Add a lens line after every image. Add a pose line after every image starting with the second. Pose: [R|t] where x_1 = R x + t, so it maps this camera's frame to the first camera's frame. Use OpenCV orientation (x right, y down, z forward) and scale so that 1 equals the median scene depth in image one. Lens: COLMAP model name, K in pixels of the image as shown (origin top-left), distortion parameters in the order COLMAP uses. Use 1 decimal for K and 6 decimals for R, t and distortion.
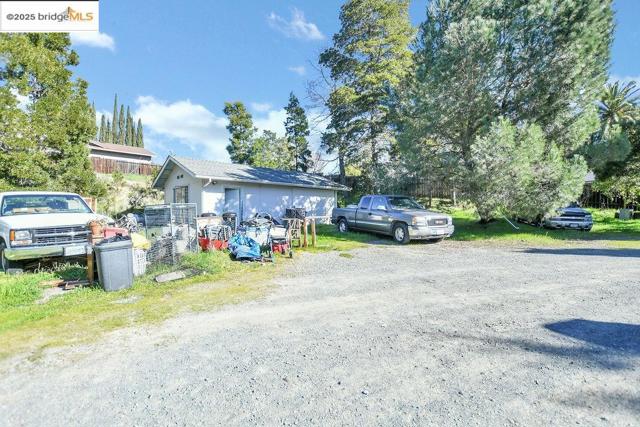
lens RADIAL K [[317.4, 0, 320.0], [0, 317.4, 213.5], [0, 0, 1]] dist [-0.000355, -0.000183]
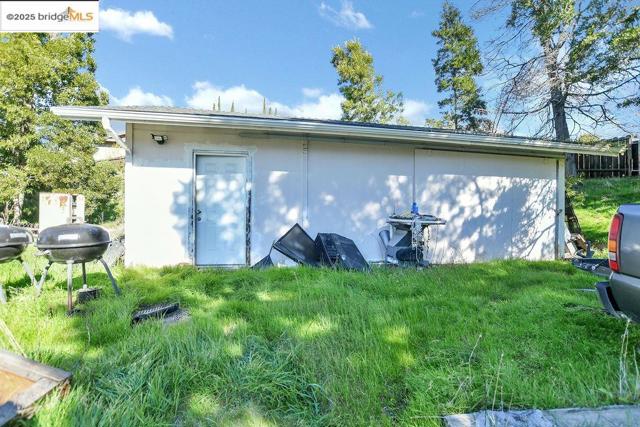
lens RADIAL K [[317.4, 0, 320.0], [0, 317.4, 213.5], [0, 0, 1]] dist [-0.000355, -0.000183]
pose [[0.868500, 0.001991, -0.495686, -0.006177], [-0.009485, 0.999876, -0.012601, -0.004610], [0.495599, 0.015646, 0.868411, 0.432226]]
